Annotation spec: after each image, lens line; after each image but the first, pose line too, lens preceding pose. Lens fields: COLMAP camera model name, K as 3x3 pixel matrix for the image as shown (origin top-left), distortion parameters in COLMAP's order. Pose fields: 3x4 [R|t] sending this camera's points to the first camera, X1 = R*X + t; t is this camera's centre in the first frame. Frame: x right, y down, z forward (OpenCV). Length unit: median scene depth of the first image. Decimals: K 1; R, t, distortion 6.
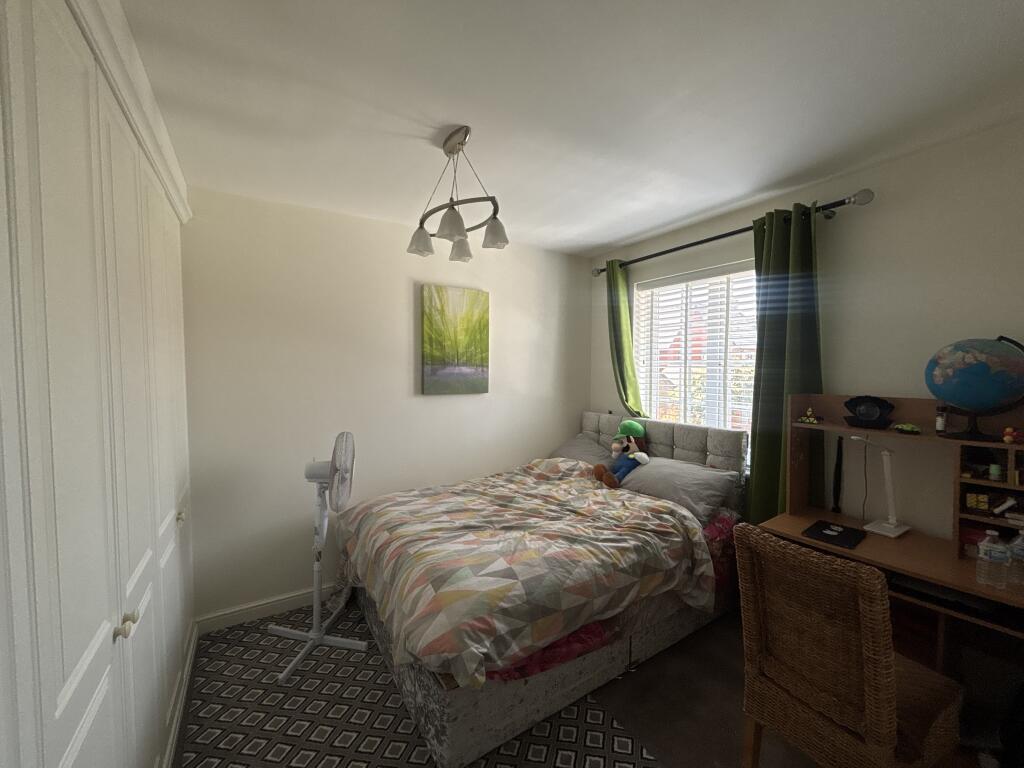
lens RADIAL K [[410.9, 0, 508.0], [0, 410.9, 383.9], [0, 0, 1]] dist [-0.004269, -0.000020]
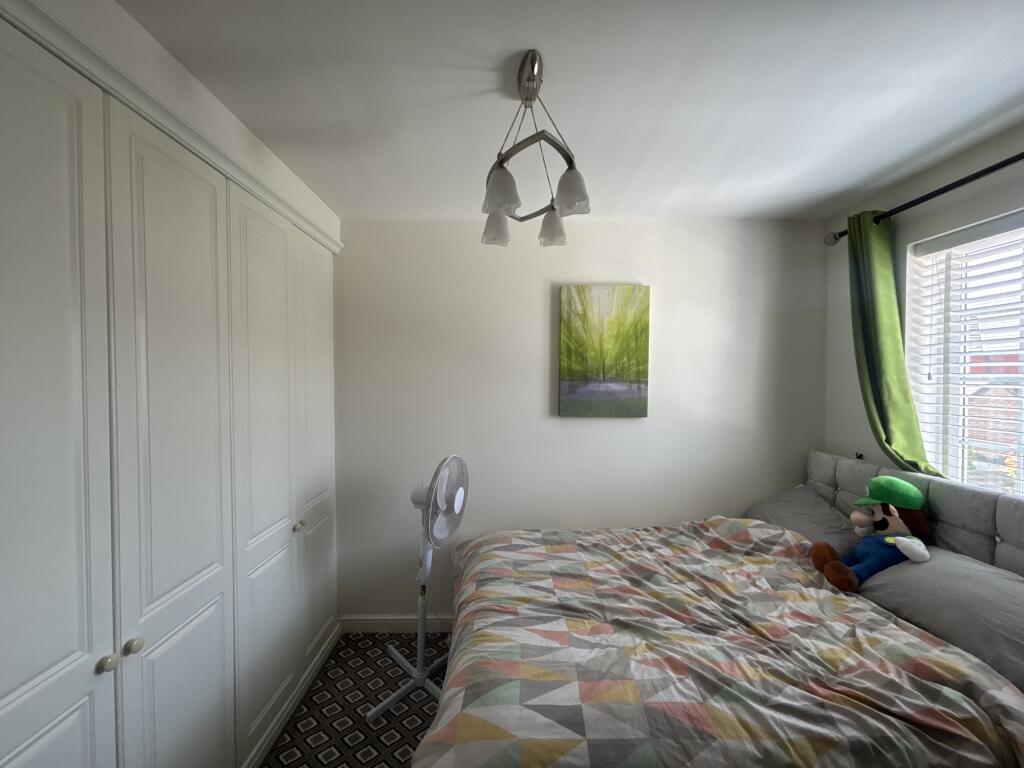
lens RADIAL K [[410.9, 0, 514.2], [0, 410.9, 383.2], [0, 0, 1]] dist [-0.004269, -0.000020]
pose [[0.858201, 0.007679, -0.513256, 0.157559], [-0.021003, 0.999576, -0.020164, -0.025540], [0.512884, 0.028084, 0.857998, 0.257037]]
